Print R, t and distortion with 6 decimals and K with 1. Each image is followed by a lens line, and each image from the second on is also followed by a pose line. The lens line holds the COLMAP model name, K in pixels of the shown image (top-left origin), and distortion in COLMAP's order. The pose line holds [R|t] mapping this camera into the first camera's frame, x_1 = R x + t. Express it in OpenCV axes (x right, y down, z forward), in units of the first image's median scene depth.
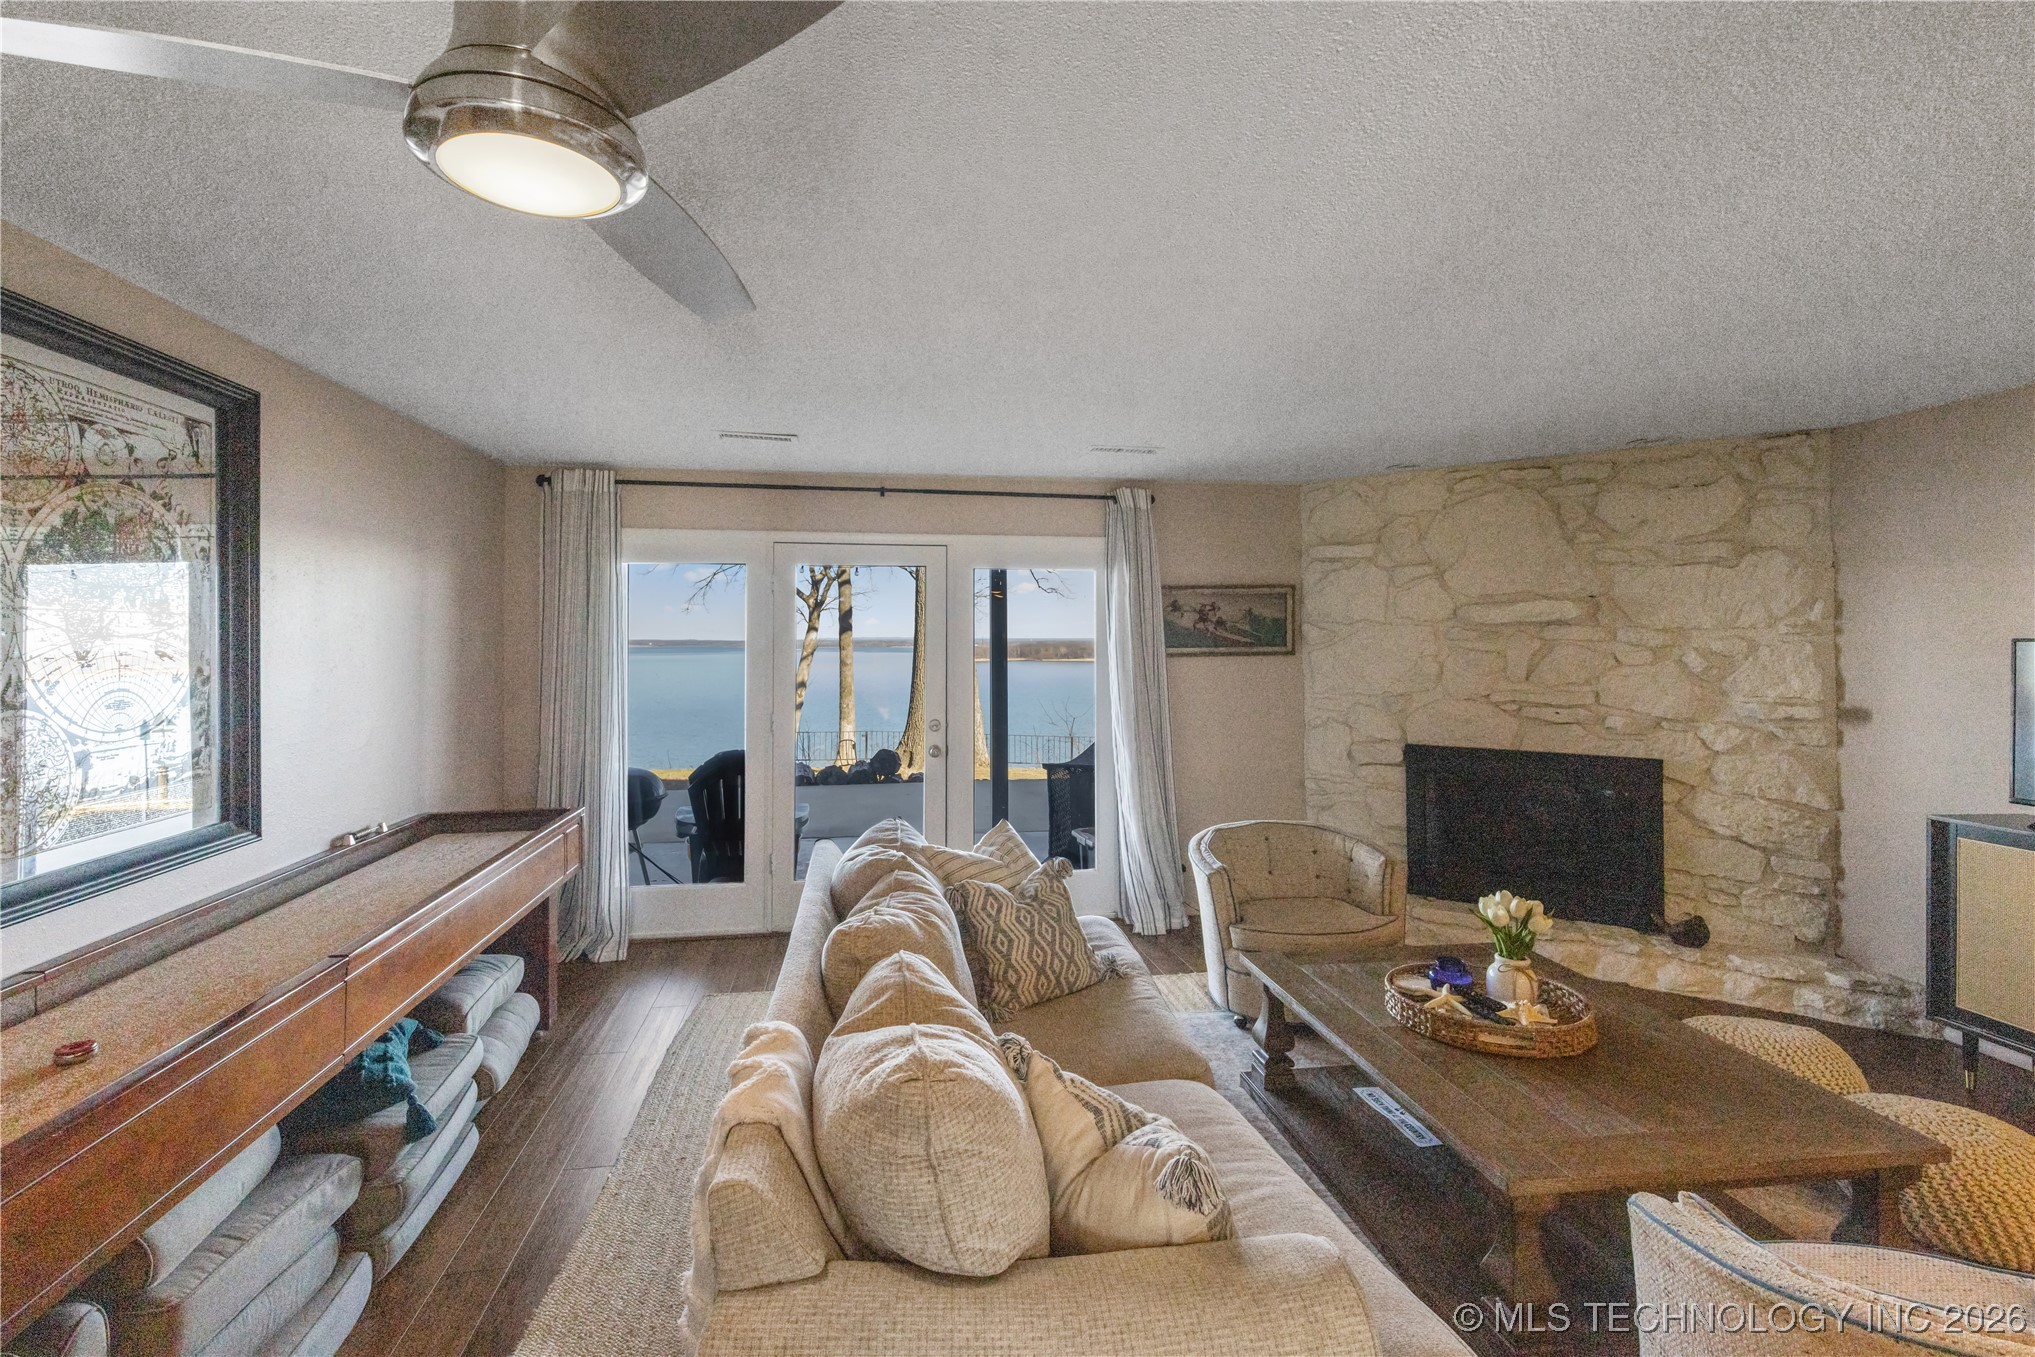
lens RADIAL K [[951.3, 0, 997.3], [0, 951.3, 627.8], [0, 0, 1]] dist [0.003363, 0.000185]
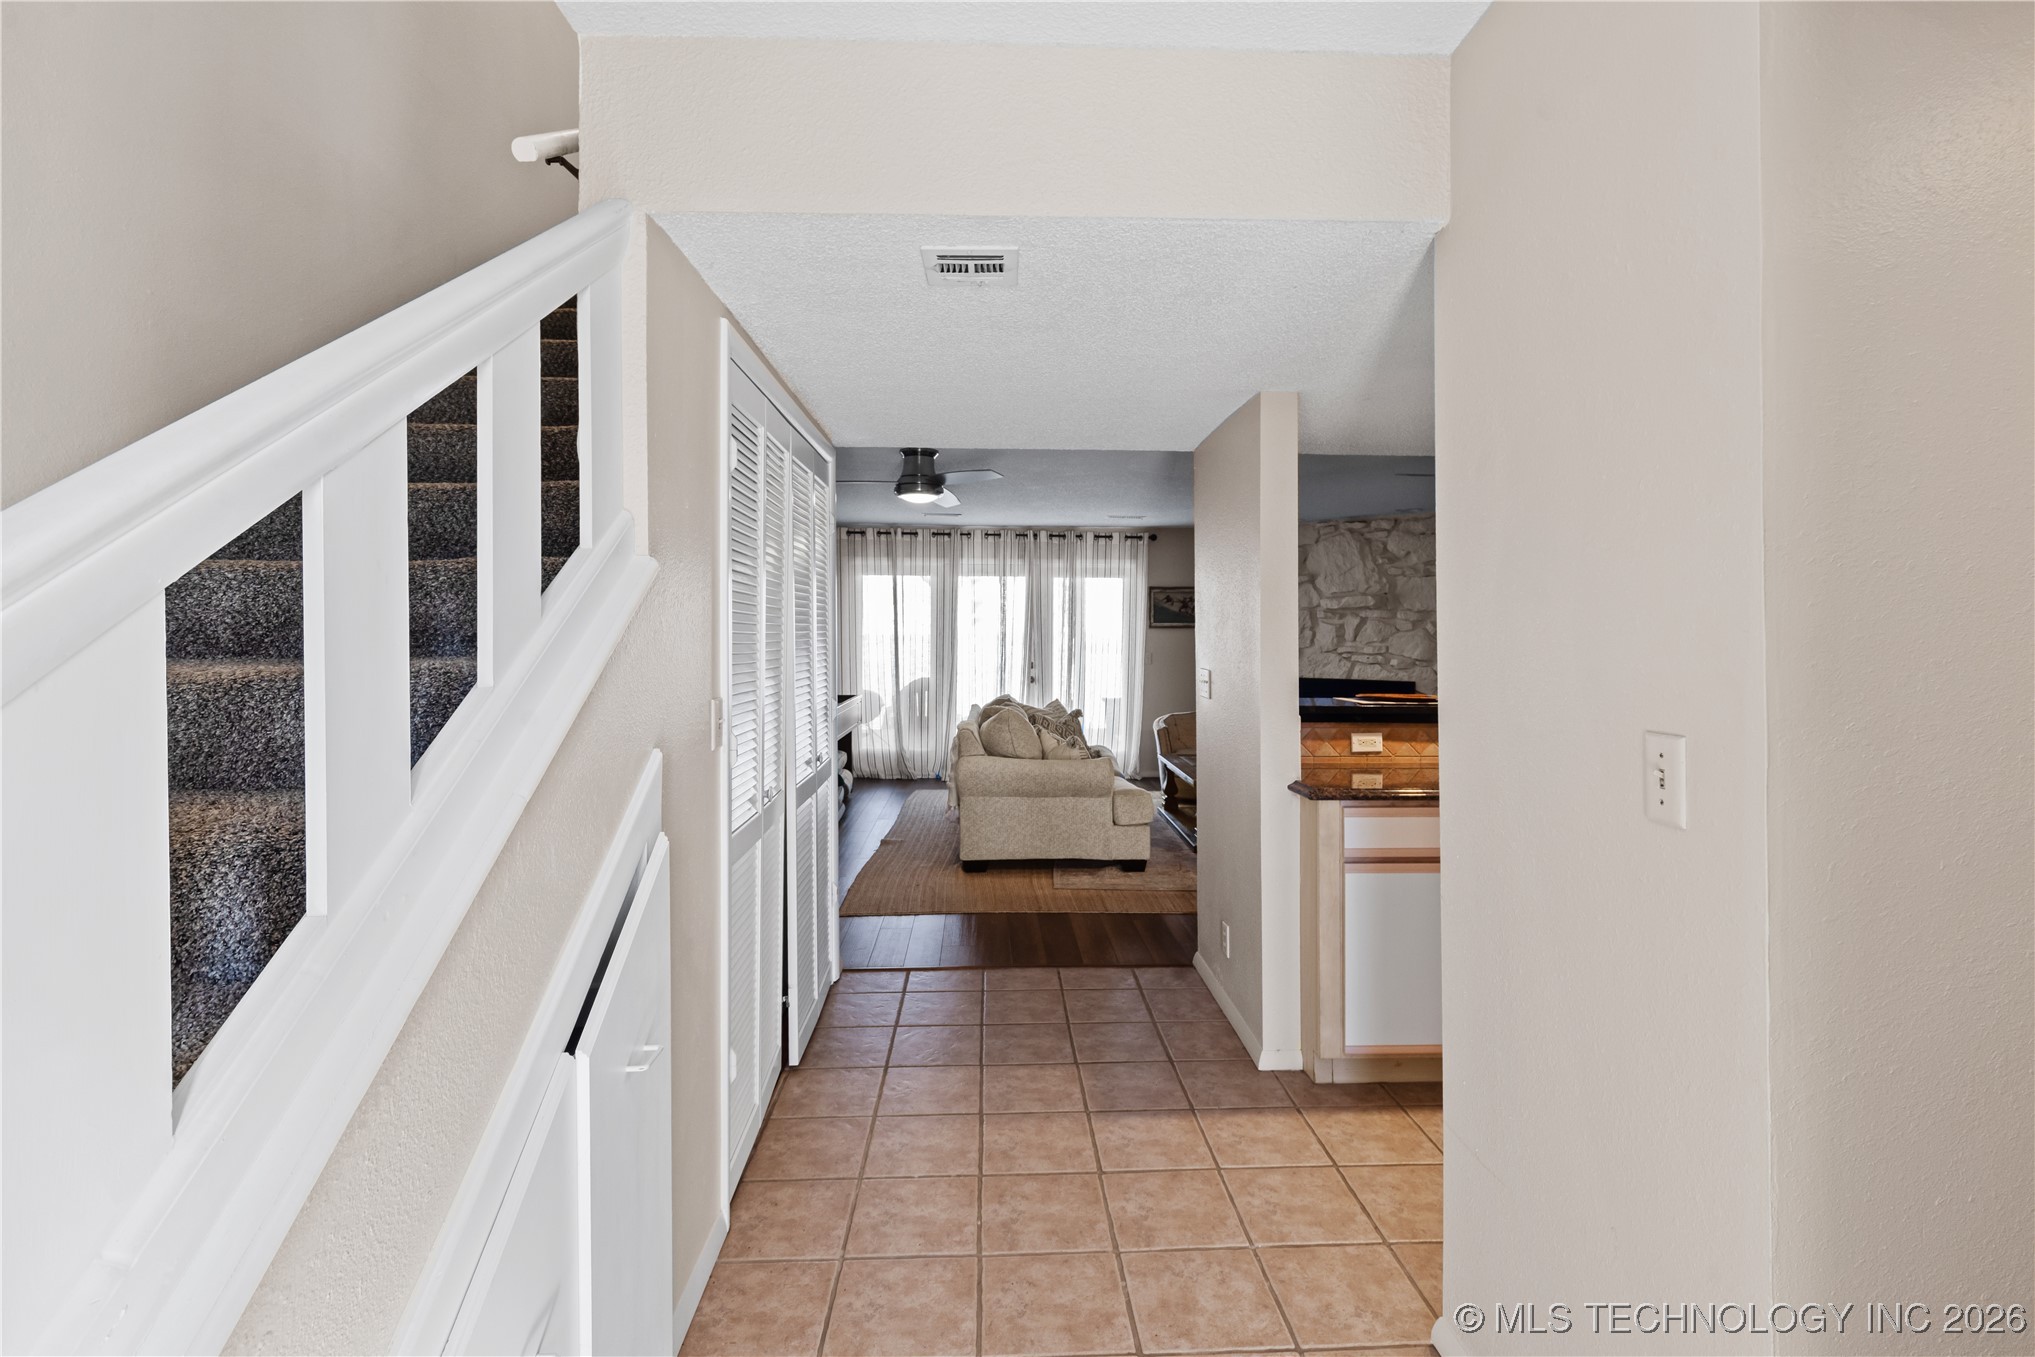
lens RADIAL K [[951.3, 0, 1019.4], [0, 951.3, 633.0], [0, 0, 1]] dist [0.003363, 0.000185]
pose [[0.993997, 0.006730, -0.109199, 0.166745], [-0.005151, 0.999878, 0.014736, 0.025499], [0.109285, -0.014085, 0.993911, -1.231462]]
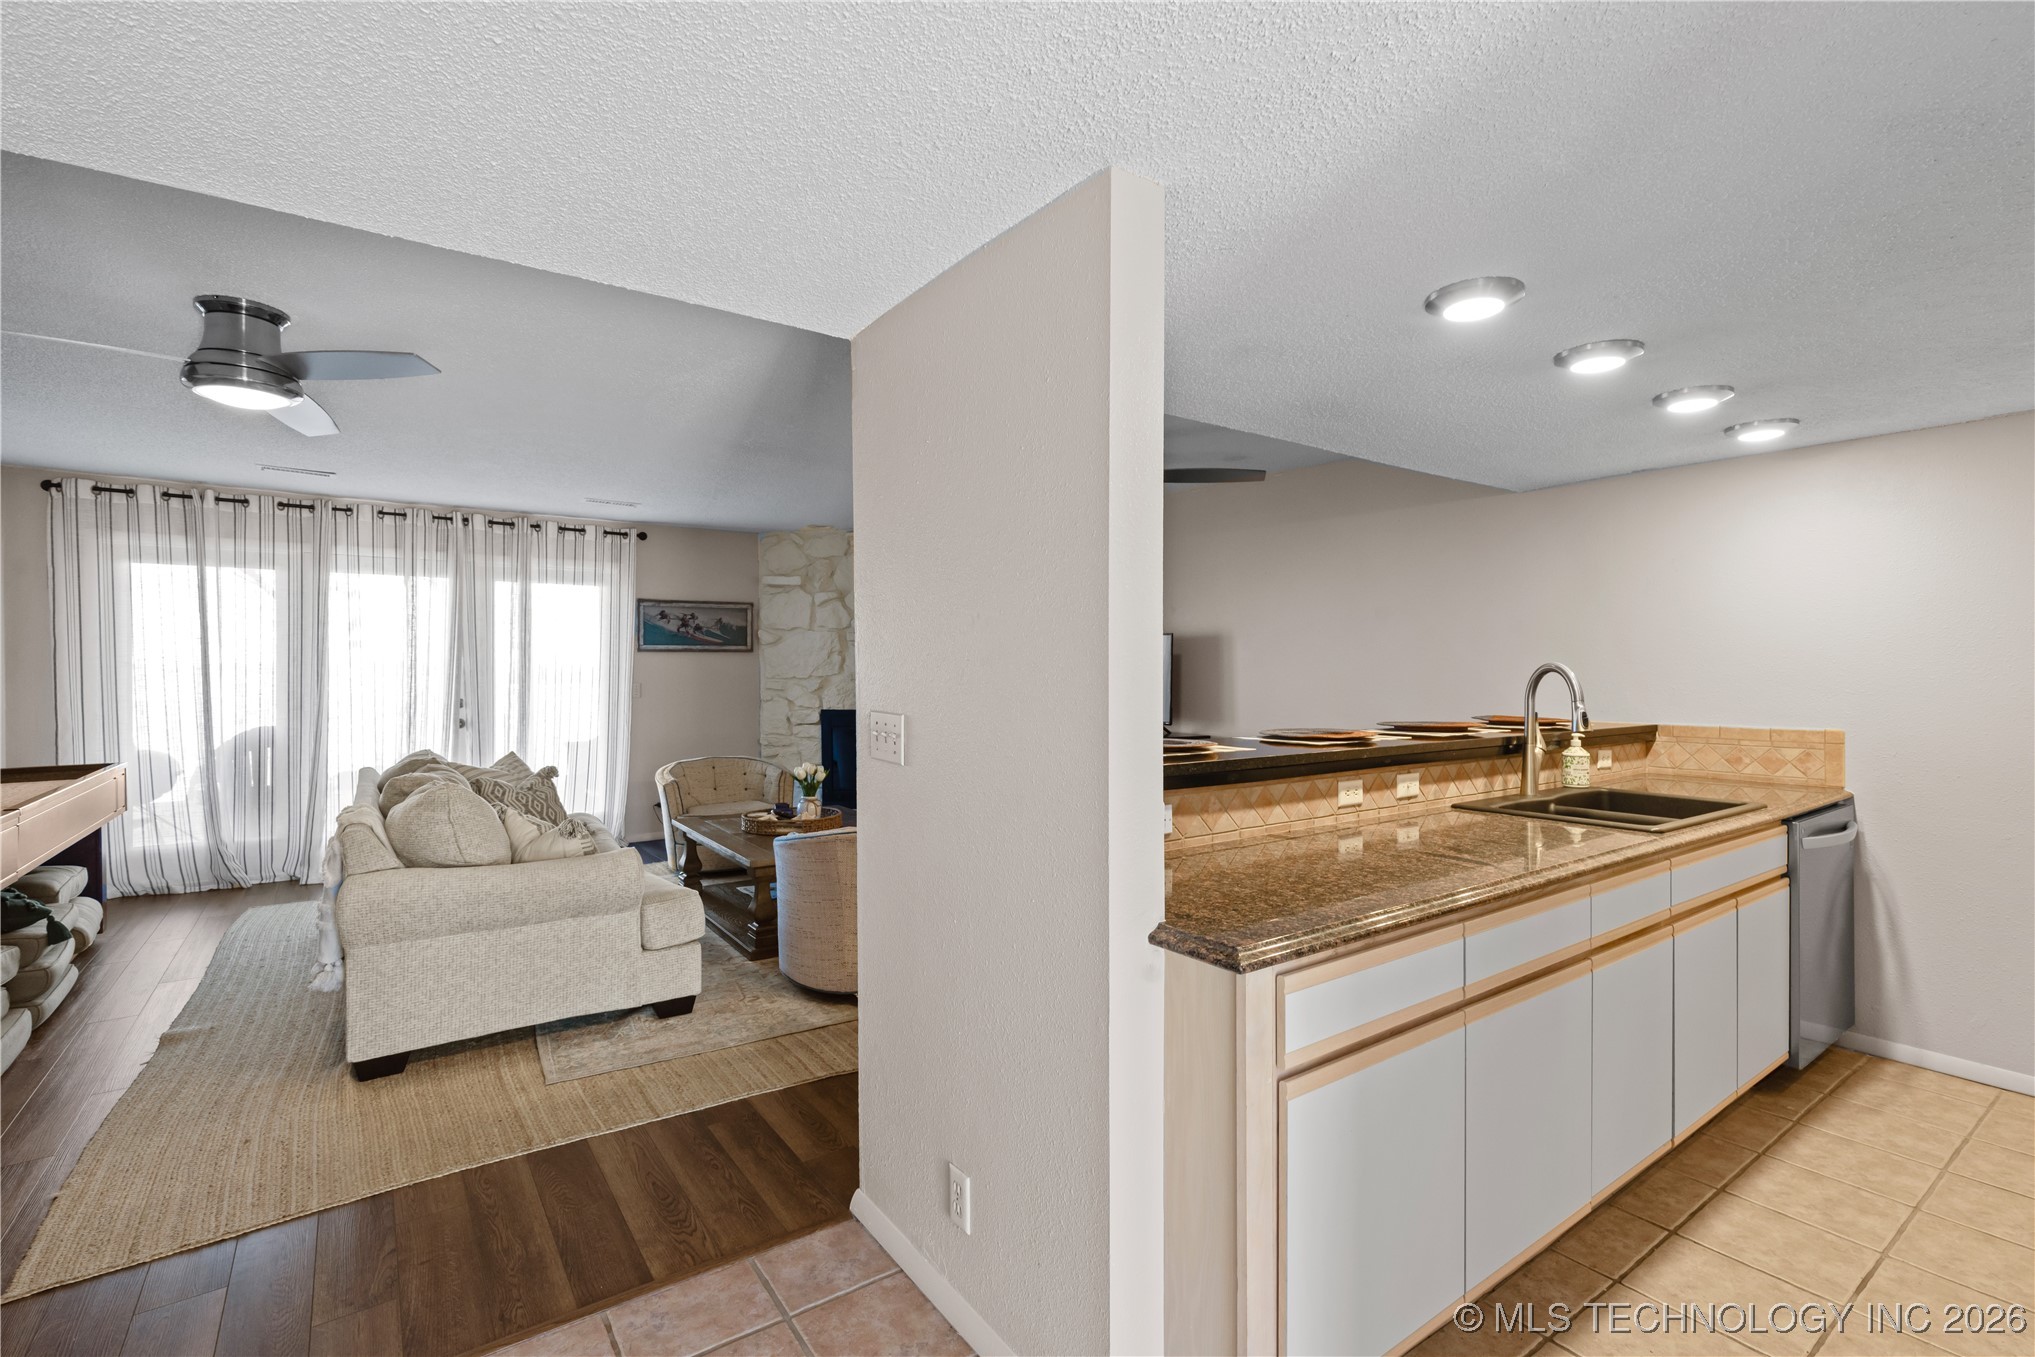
lens RADIAL K [[925.8, 0, 1018.0], [0, 925.8, 672.4], [0, 0, 1]] dist [0.010952, -0.004035]
pose [[0.892052, -0.001093, 0.451931, 0.059324], [-0.009462, 0.999733, 0.021095, 0.043478], [-0.451834, -0.023094, 0.891803, -0.696967]]
